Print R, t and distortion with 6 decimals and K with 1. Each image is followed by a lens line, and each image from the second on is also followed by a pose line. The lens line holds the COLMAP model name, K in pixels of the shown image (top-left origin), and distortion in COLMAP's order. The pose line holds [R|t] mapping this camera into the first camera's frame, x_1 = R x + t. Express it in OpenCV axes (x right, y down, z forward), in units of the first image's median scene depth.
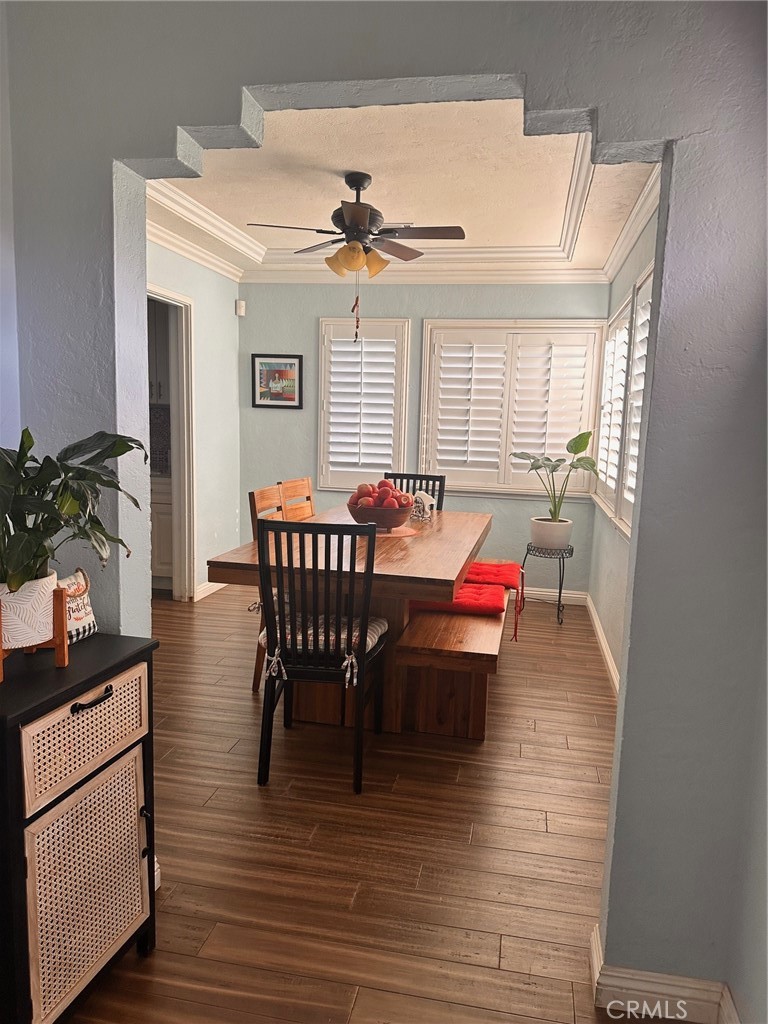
lens RADIAL K [[719.0, 0, 384.0], [0, 719.0, 512.0], [0, 0, 1]] dist [0.077878, -0.188367]
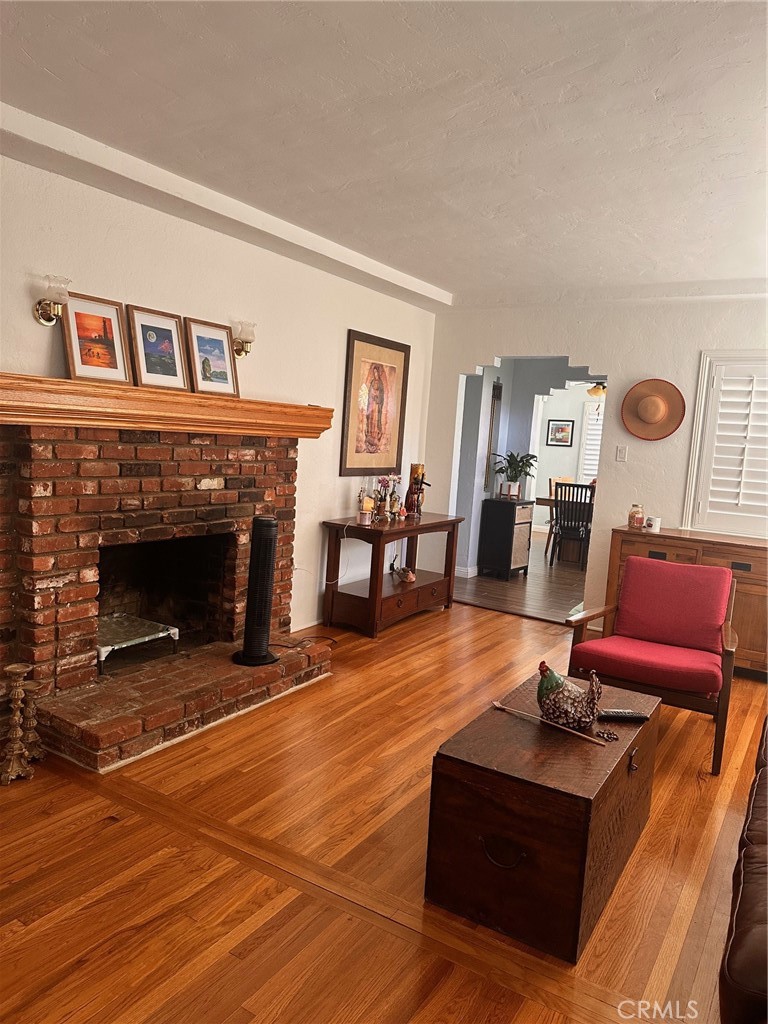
lens RADIAL K [[719.0, 0, 384.0], [0, 719.0, 512.0], [0, 0, 1]] dist [0.077878, -0.188367]
pose [[0.934702, 0.070634, -0.348342, 0.117205], [-0.085370, 0.995980, -0.027116, 0.143140], [0.345027, 0.055083, 0.936975, -1.112346]]
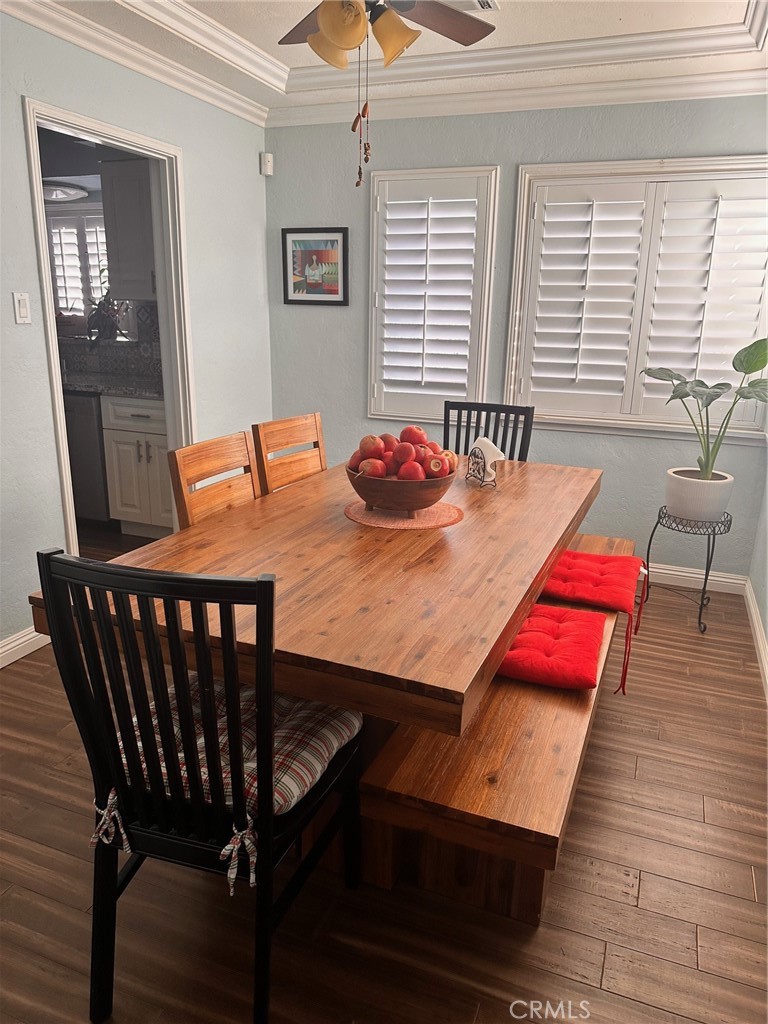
lens RADIAL K [[719.0, 0, 384.0], [0, 719.0, 512.0], [0, 0, 1]] dist [0.077878, -0.188367]
pose [[0.983674, 0.036933, -0.176129, 0.063114], [-0.012050, 0.990036, 0.140300, -0.041890], [0.179555, -0.135887, 0.974318, 0.285224]]
